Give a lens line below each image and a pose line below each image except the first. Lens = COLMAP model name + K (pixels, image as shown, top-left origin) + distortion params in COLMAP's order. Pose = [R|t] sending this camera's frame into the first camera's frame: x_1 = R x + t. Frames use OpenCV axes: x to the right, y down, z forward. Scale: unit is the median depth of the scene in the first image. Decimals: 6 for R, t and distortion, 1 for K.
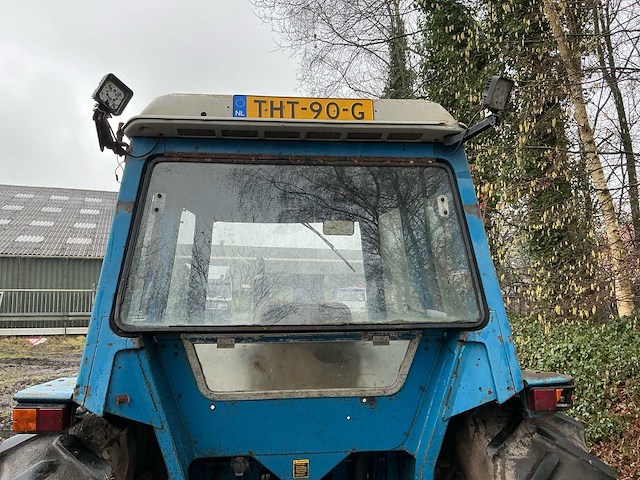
lens RADIAL K [[533.8, 0, 320.0], [0, 533.8, 240.0], [0, 0, 1]] dist [0.140803, -0.282930]
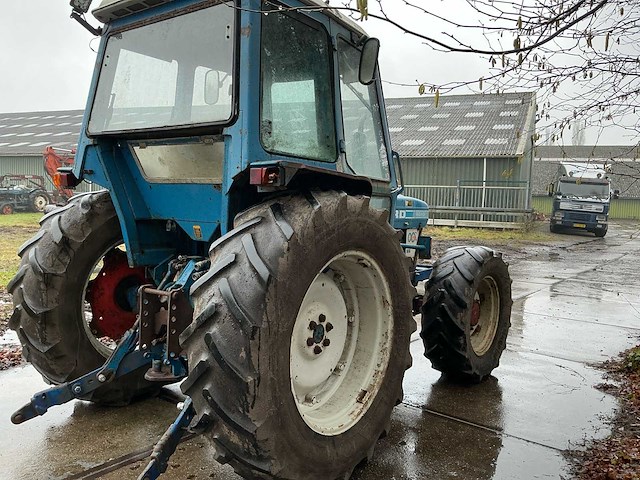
lens RADIAL K [[533.8, 0, 320.0], [0, 533.8, 240.0], [0, 0, 1]] dist [0.140803, -0.282930]
pose [[0.733488, 0.078157, -0.675194, 1.294580], [0.036610, 0.987382, 0.154065, 0.233469], [0.678716, -0.137724, 0.721372, 0.147736]]
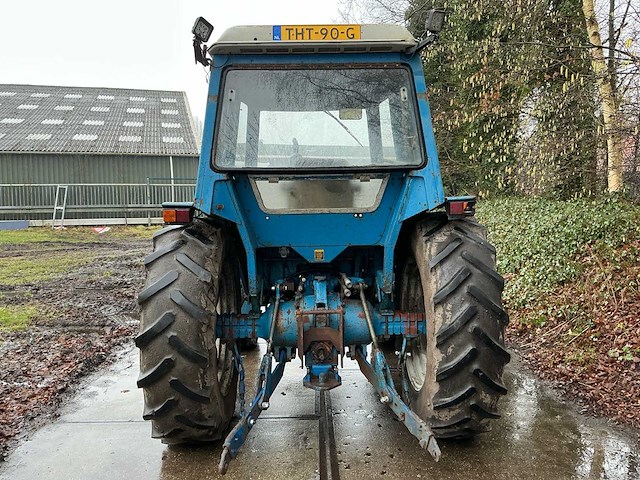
lens RADIAL K [[533.8, 0, 320.0], [0, 533.8, 240.0], [0, 0, 1]] dist [0.140803, -0.282930]
pose [[0.997298, -0.001652, -0.073445, 0.096425], [0.015305, 0.982482, 0.185727, 0.061991], [0.071852, -0.186350, 0.979853, -0.686008]]
